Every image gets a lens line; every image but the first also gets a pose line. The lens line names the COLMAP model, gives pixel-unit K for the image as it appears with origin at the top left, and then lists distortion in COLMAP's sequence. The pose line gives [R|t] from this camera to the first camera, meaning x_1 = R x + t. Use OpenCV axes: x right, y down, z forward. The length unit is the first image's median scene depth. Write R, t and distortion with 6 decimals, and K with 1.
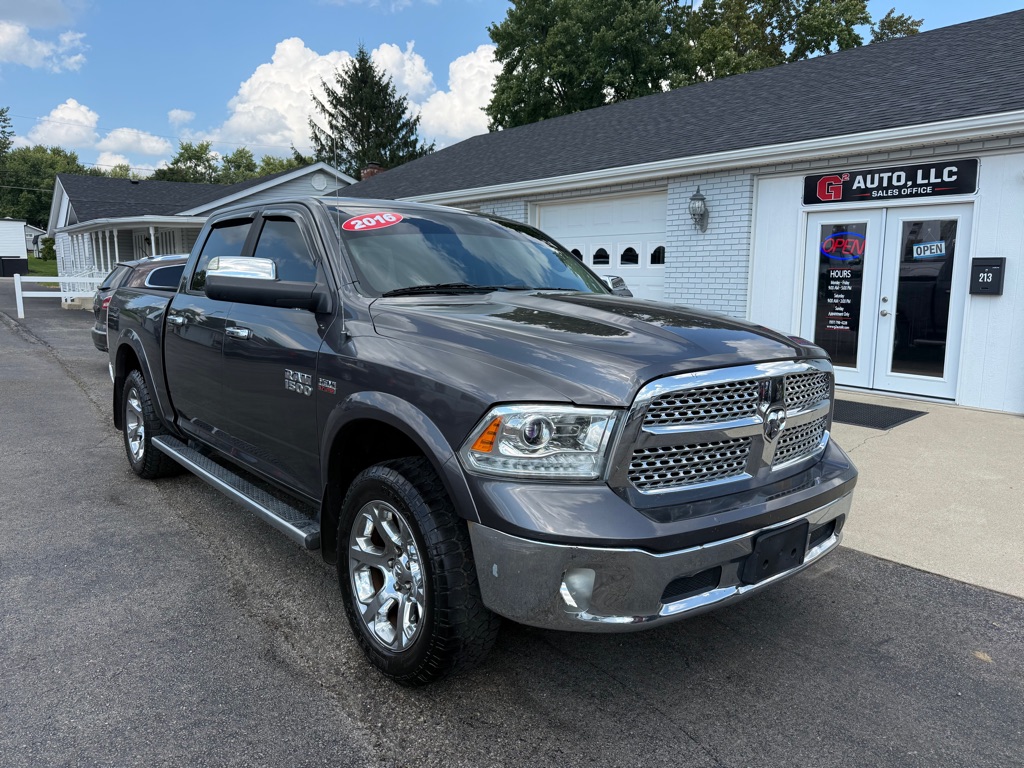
lens RADIAL K [[748.0, 0, 511.3], [0, 748.0, 379.9], [0, 0, 1]] dist [-0.003042, -0.003386]
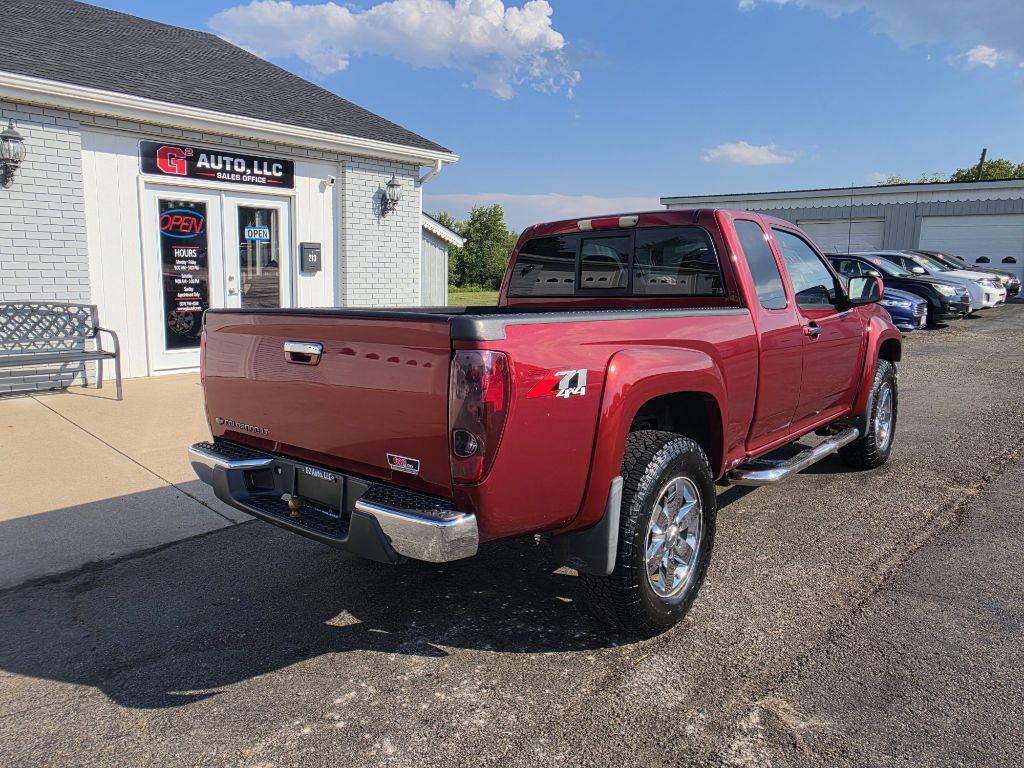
lens RADIAL K [[749.4, 0, 452.3], [0, 749.4, 387.0], [0, 0, 1]] dist [-0.040158, 0.107542]
pose [[-0.147126, -0.153466, 0.977140, -0.568425], [0.134887, 0.975548, 0.173526, -0.092601], [-0.979877, 0.157334, -0.122828, 0.795811]]
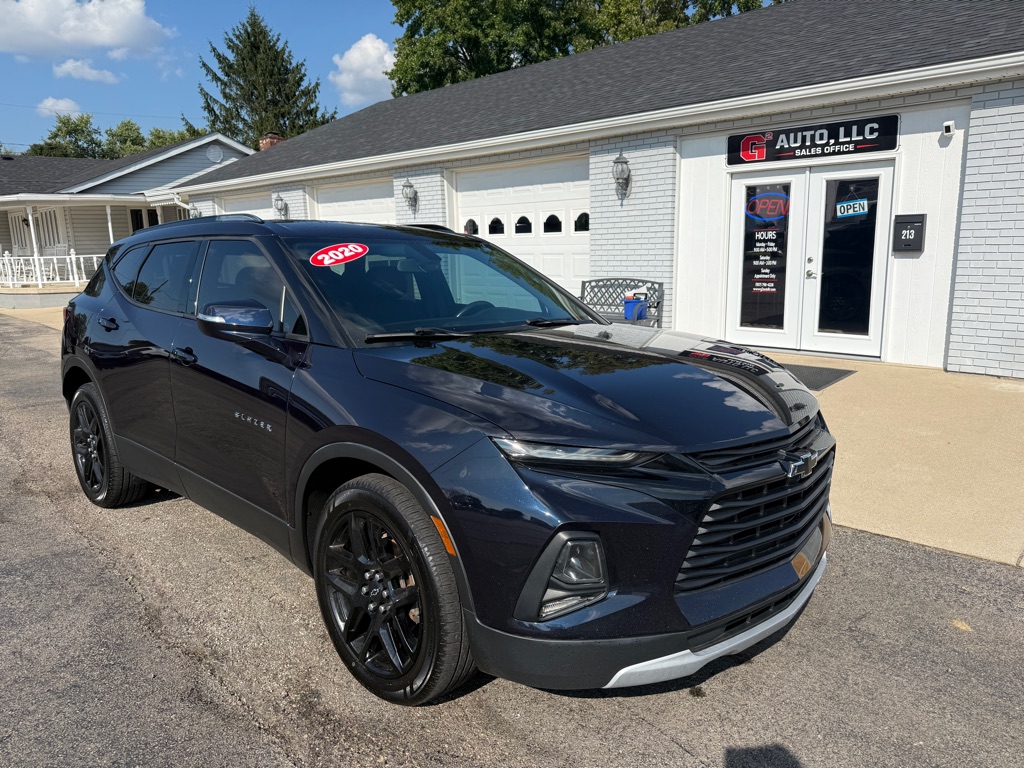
lens RADIAL K [[749.2, 0, 512.6], [0, 749.2, 386.0], [0, 0, 1]] dist [-0.002009, -0.005287]
pose [[0.992697, -0.049625, 0.109955, -0.012667], [0.044746, 0.997920, 0.046403, -0.003327], [-0.112029, -0.041144, 0.992853, 0.040983]]
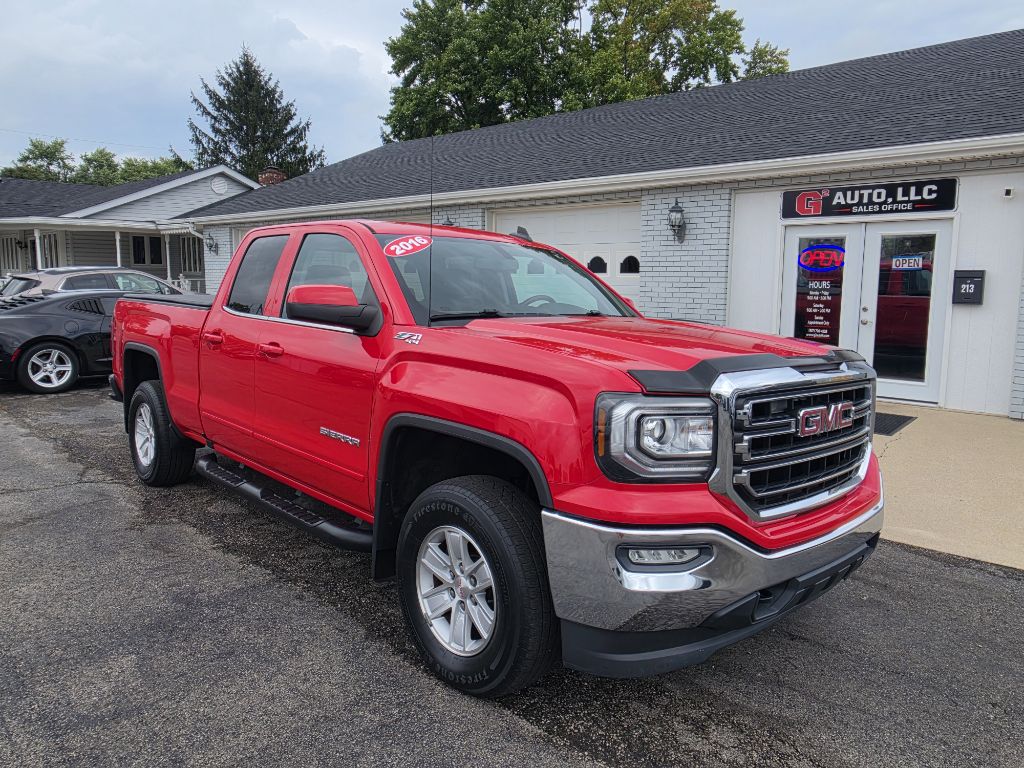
lens RADIAL K [[734.4, 0, 513.4], [0, 734.4, 362.3], [0, 0, 1]] dist [0.007173, 0.005285]
pose [[0.985528, -0.013138, 0.169001, -0.156664], [0.018764, 0.999320, -0.031734, -0.008166], [-0.168470, 0.034446, 0.985105, 0.058419]]
